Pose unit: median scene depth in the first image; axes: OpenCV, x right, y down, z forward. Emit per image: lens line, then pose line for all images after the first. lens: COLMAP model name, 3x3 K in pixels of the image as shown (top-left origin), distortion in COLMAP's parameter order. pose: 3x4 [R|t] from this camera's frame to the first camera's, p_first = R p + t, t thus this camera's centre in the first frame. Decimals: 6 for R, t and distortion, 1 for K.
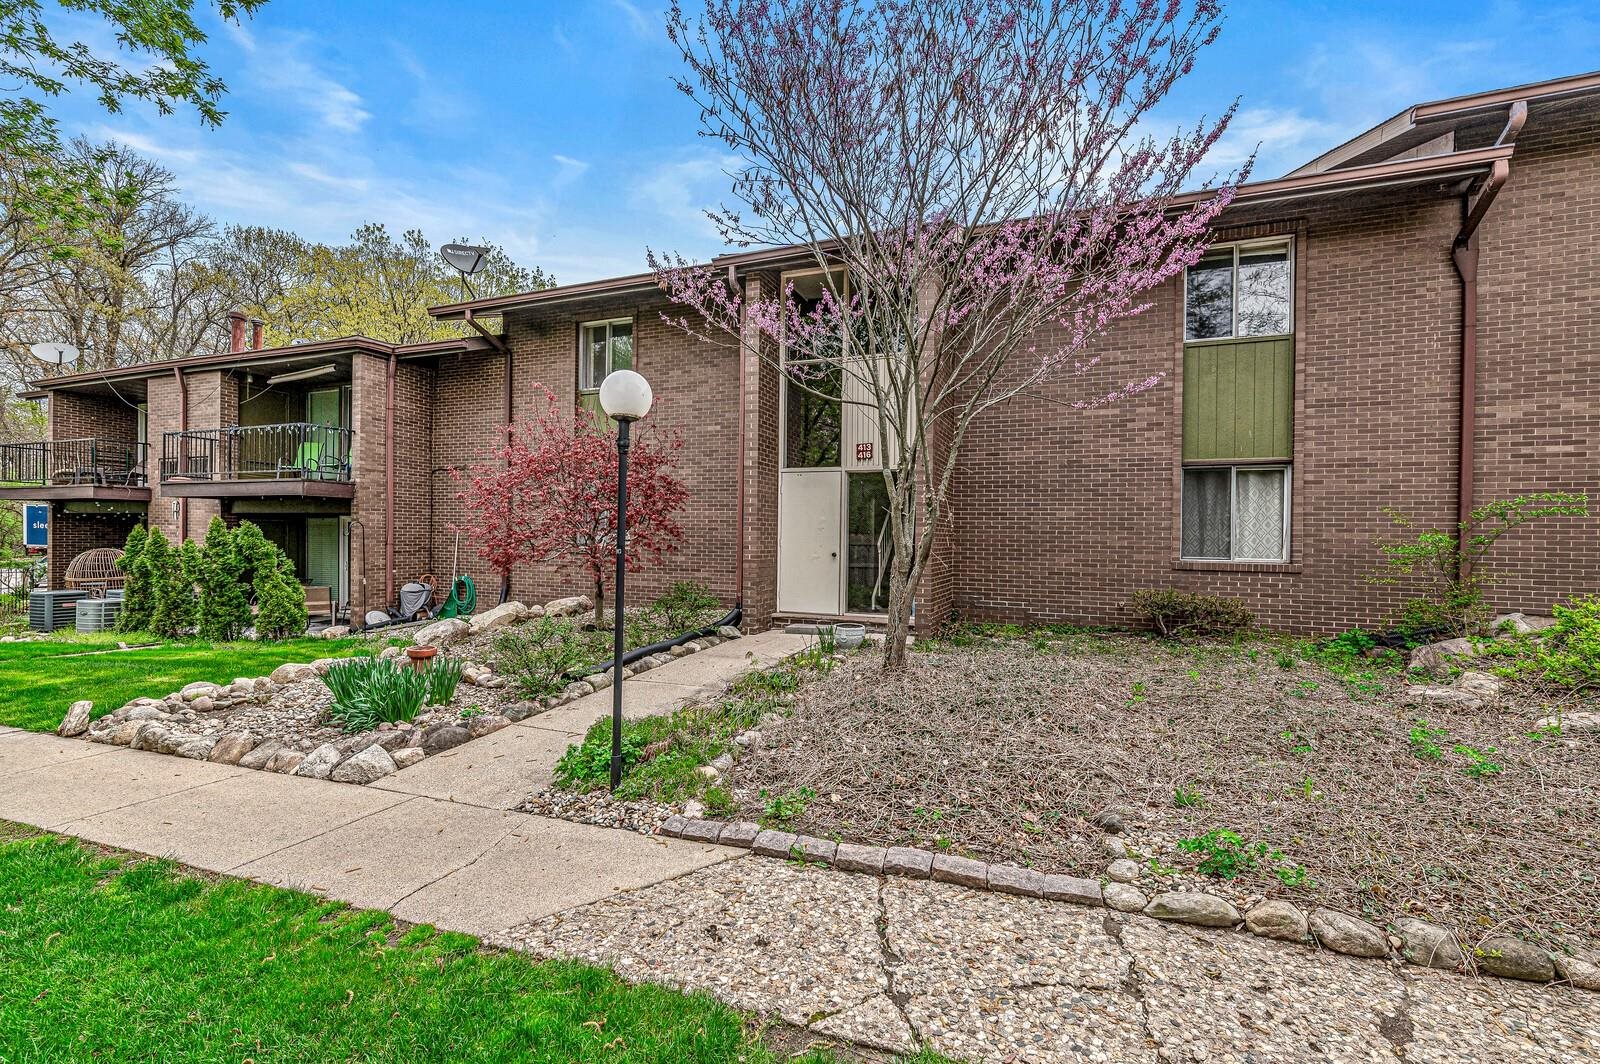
lens RADIAL K [[702.6, 0, 802.2], [0, 702.6, 527.8], [0, 0, 1]] dist [0.000466, 0.000253]
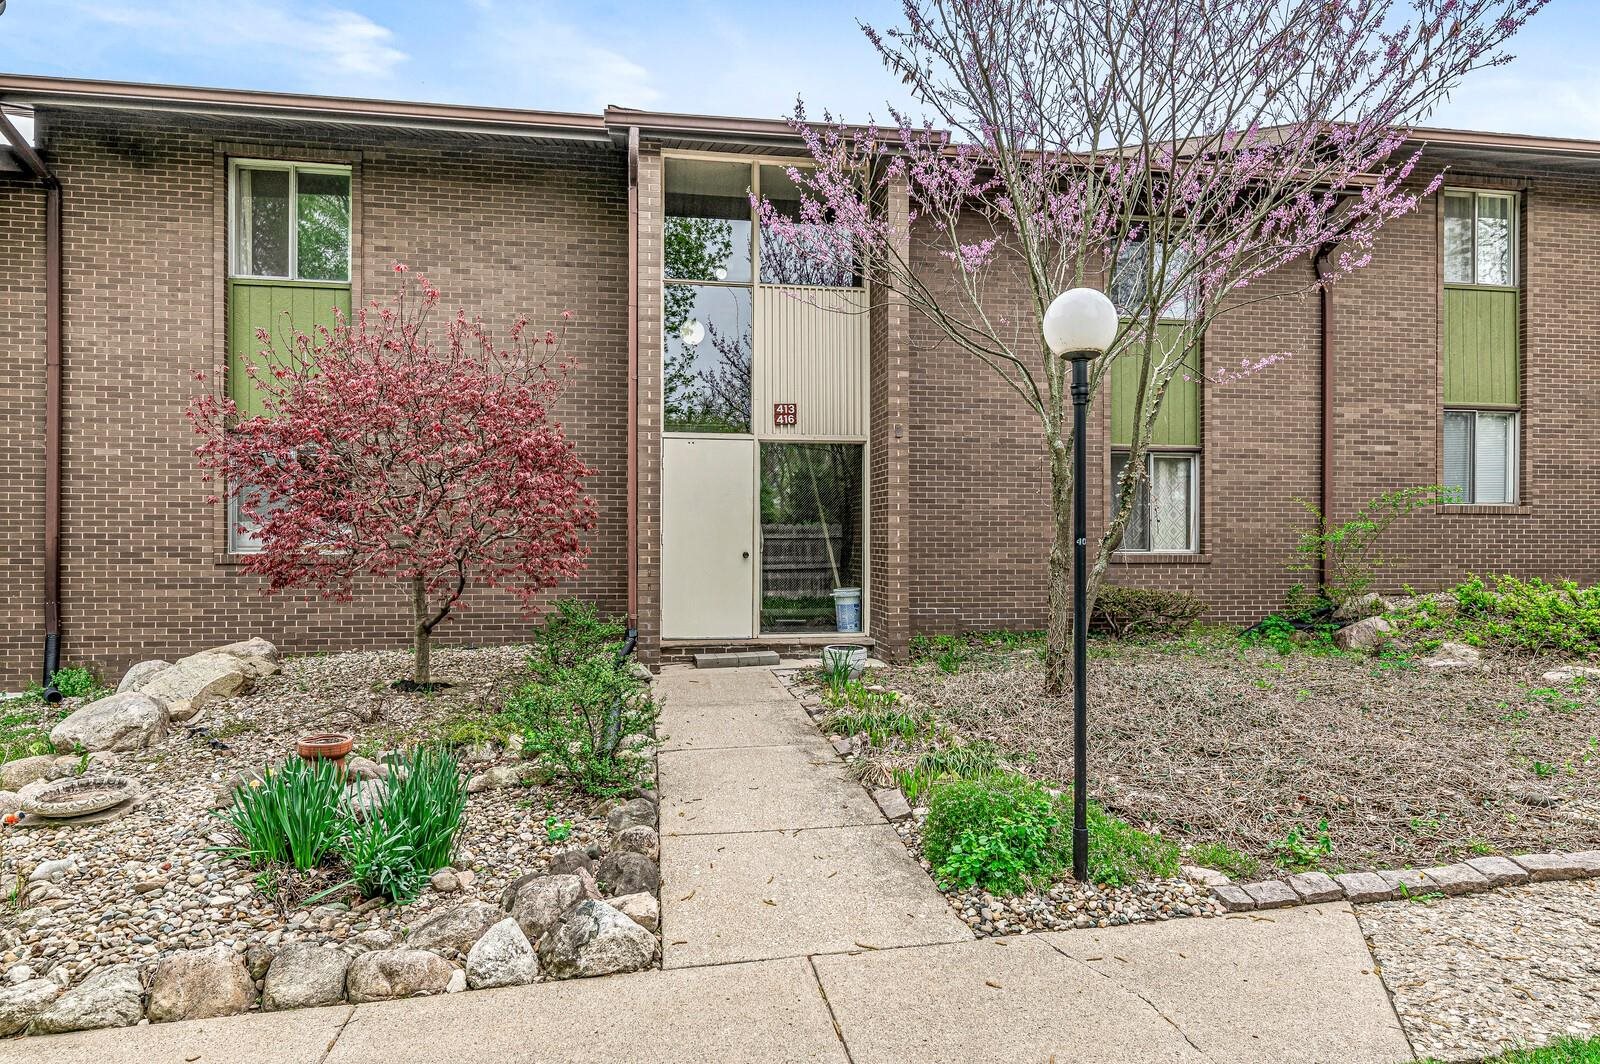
lens RADIAL K [[946.0, 0, 800.0], [0, 946.0, 532.0], [0, 0, 1]] dist [-0.001386, 0.001010]
pose [[0.854206, -0.006434, 0.519895, -0.480770], [0.002914, 0.999967, 0.007587, 0.008685], [-0.519927, -0.004966, 0.854196, 0.161520]]
